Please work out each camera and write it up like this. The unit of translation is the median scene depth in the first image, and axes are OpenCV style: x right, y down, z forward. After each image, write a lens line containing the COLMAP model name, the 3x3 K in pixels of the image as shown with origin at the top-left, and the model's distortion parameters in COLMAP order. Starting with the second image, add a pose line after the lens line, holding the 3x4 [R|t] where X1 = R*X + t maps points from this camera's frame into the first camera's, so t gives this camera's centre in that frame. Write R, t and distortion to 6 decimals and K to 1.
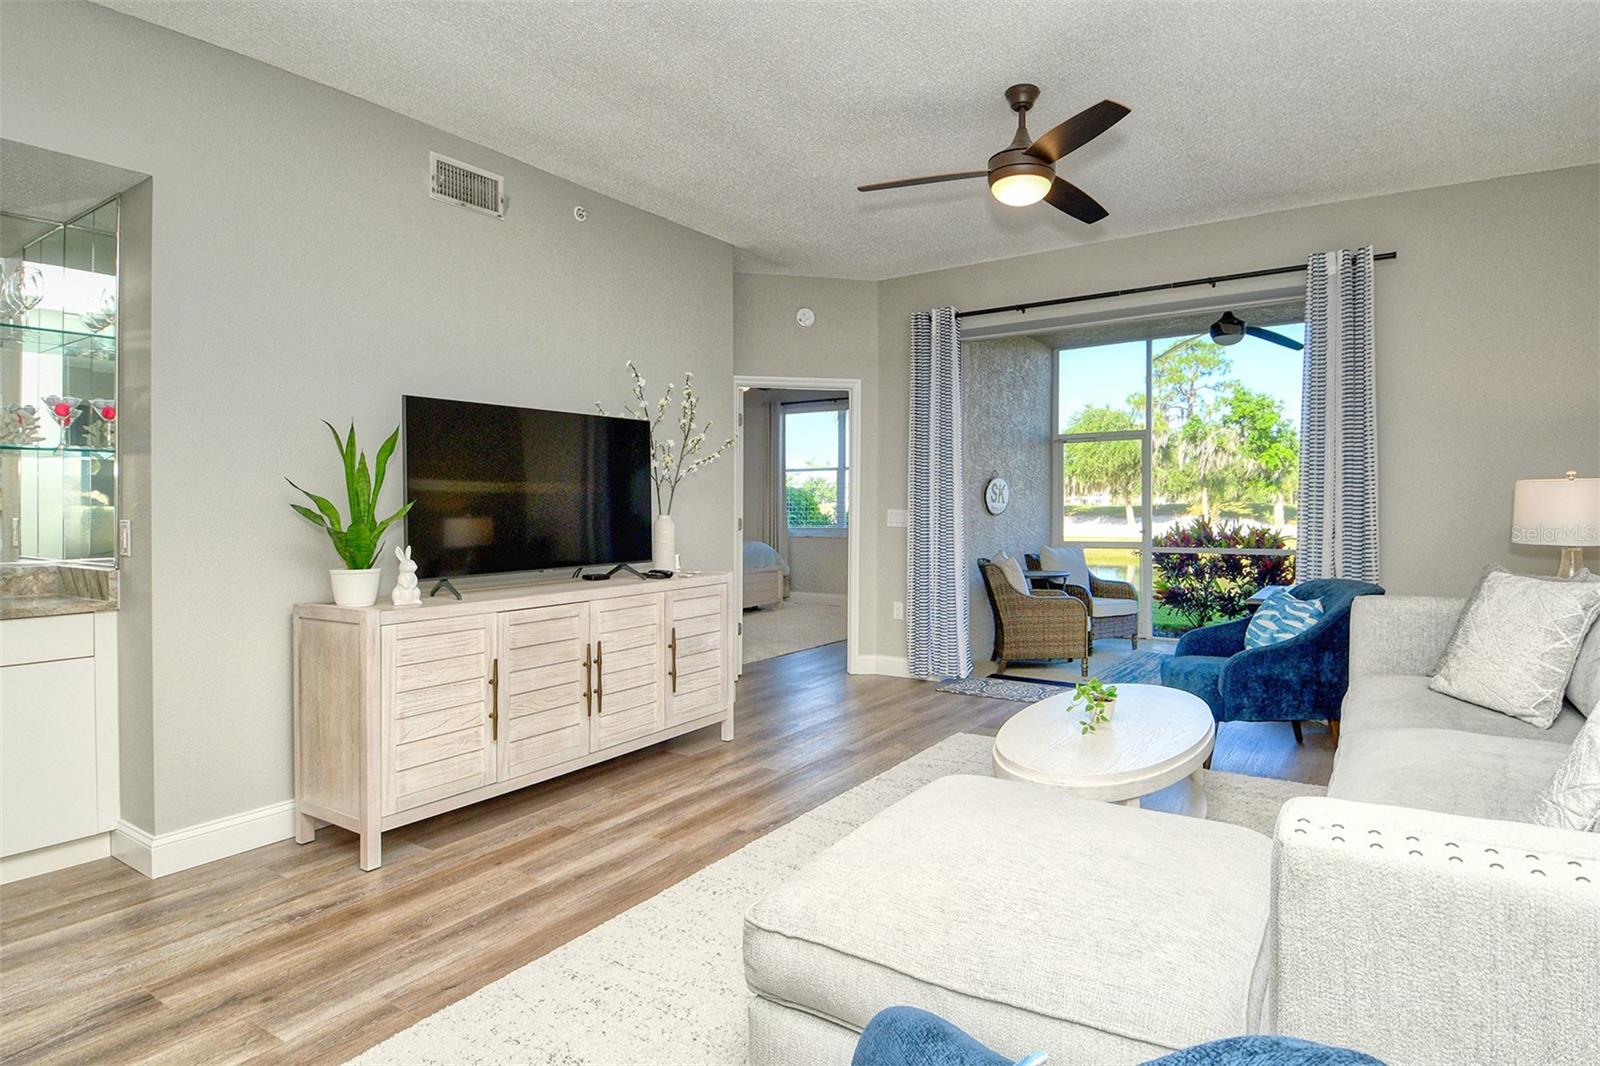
lens RADIAL K [[850.1, 0, 859.2], [0, 850.1, 532.4], [0, 0, 1]] dist [0.032302, -0.052625]
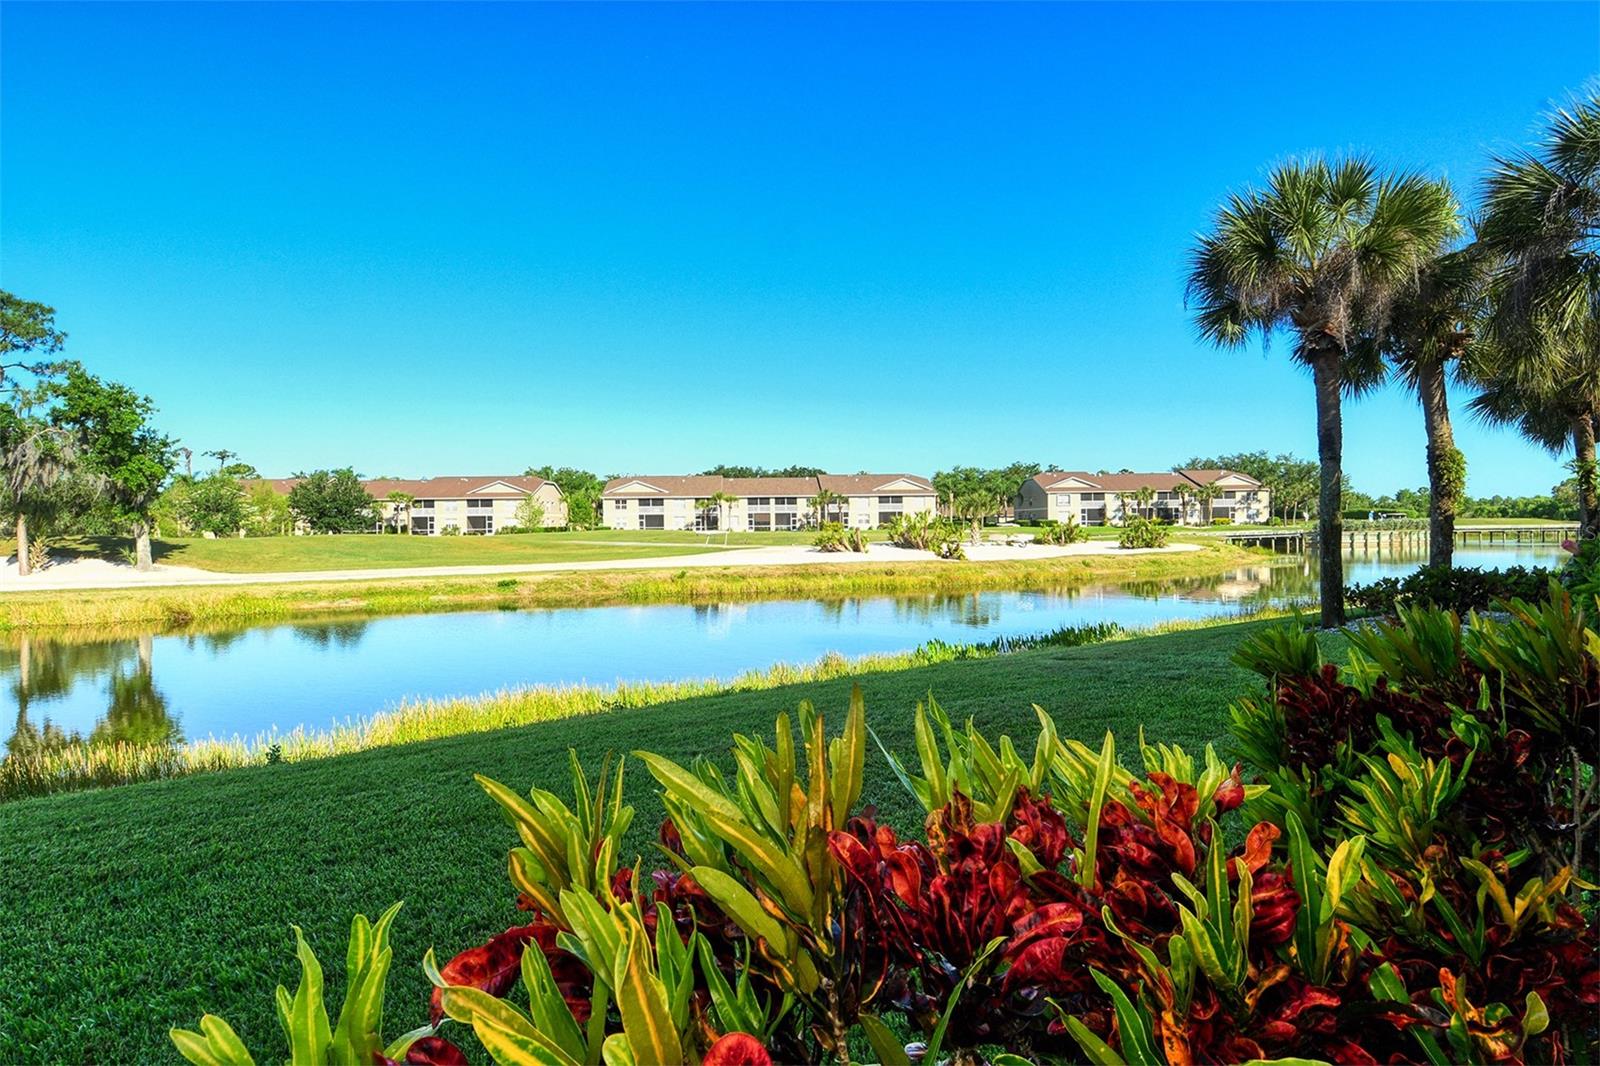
lens RADIAL K [[824.5, 0, 793.0], [0, 824.5, 528.2], [0, 0, 1]] dist [0.043561, -0.047575]
pose [[0.410034, -0.000716, 0.912070, 0.428753], [0.037853, 0.999151, -0.016233, -0.055379], [-0.911285, 0.041180, 0.409713, 1.271582]]
